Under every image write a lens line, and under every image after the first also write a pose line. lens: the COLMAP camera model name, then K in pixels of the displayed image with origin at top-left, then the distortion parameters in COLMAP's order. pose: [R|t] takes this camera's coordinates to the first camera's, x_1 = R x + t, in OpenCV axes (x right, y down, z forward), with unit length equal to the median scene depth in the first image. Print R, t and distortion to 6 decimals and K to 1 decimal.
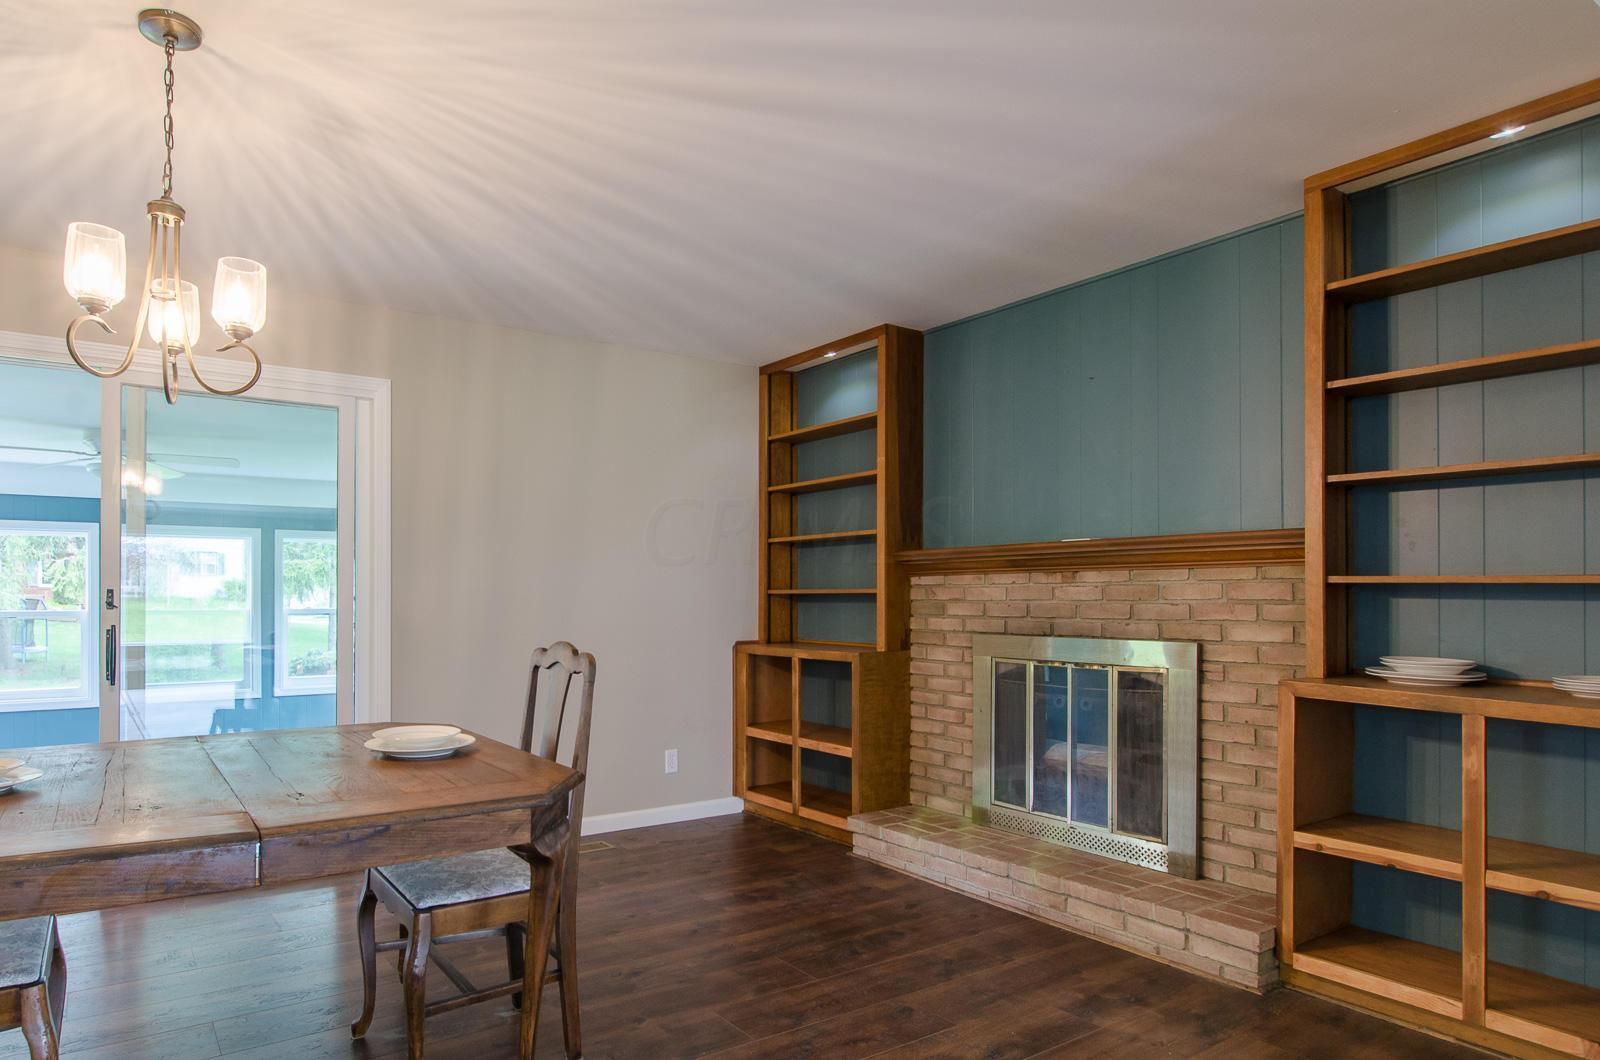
lens RADIAL K [[898.0, 0, 625.8], [0, 898.0, 600.9], [0, 0, 1]] dist [0.000797, 0.000474]
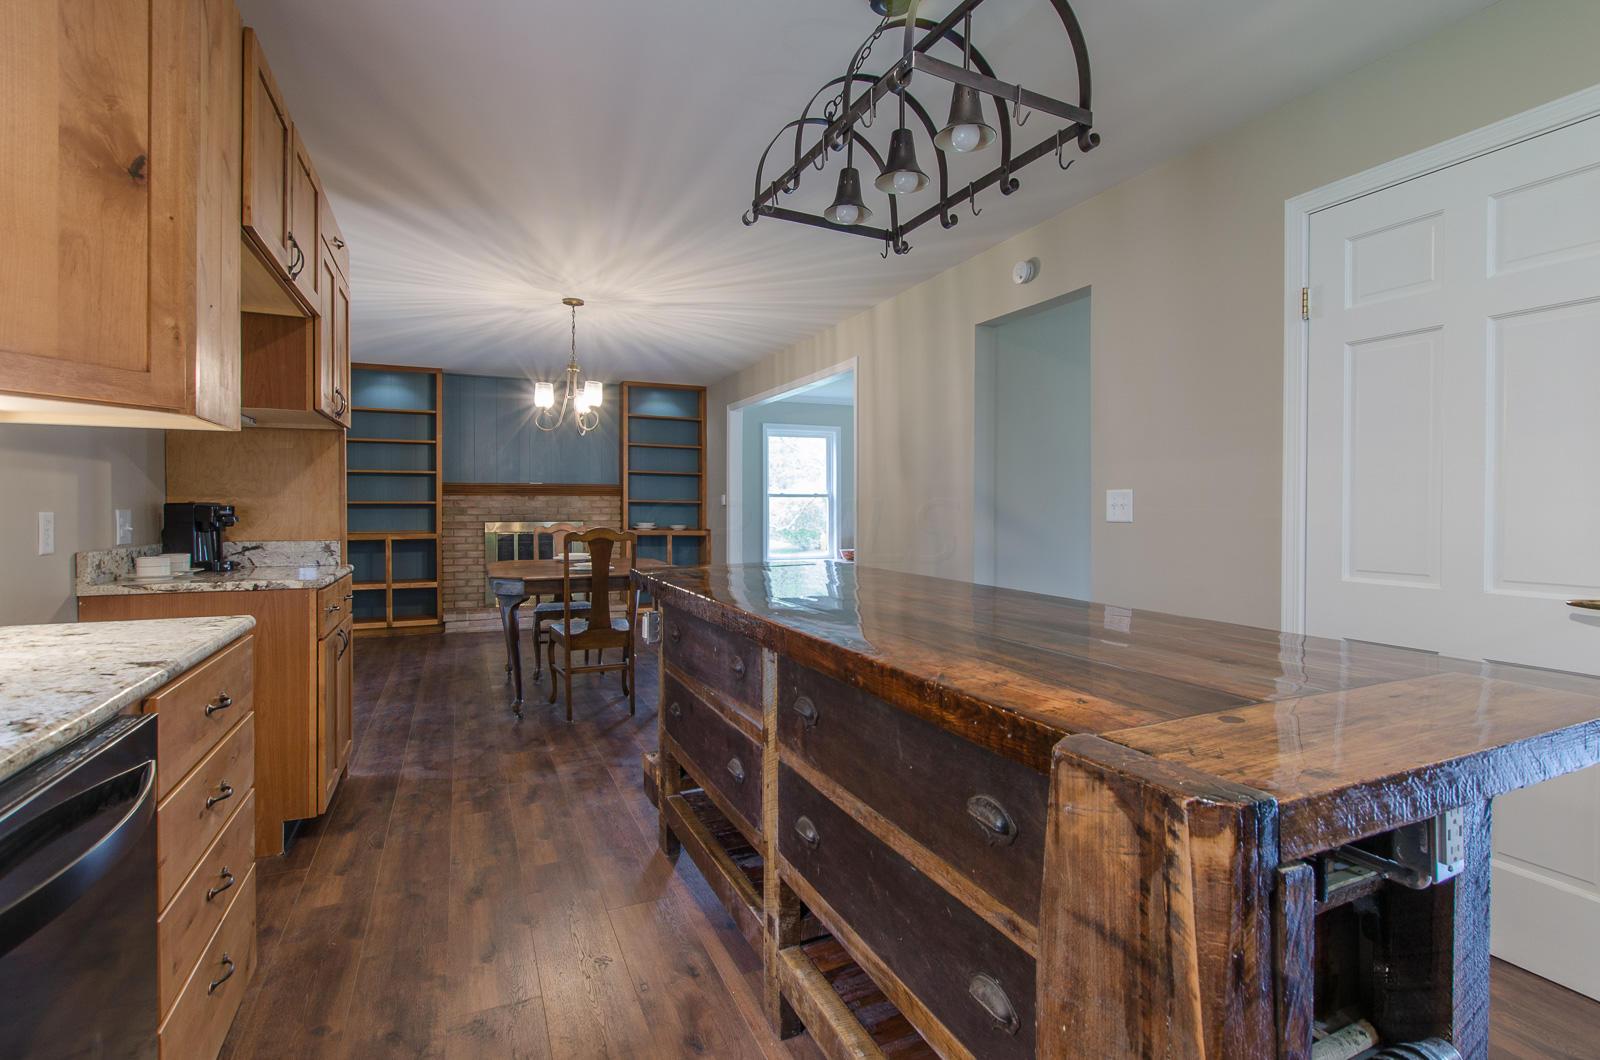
lens RADIAL K [[767.9, 0, 800.0], [0, 767.9, 530.0], [0, 0, 1]] dist [-0.003484, -0.000472]
pose [[0.115421, -0.036140, 0.992659, -1.347473], [-0.000588, 0.999335, 0.036452, -0.013507], [-0.993316, -0.004791, 0.115323, 0.011758]]
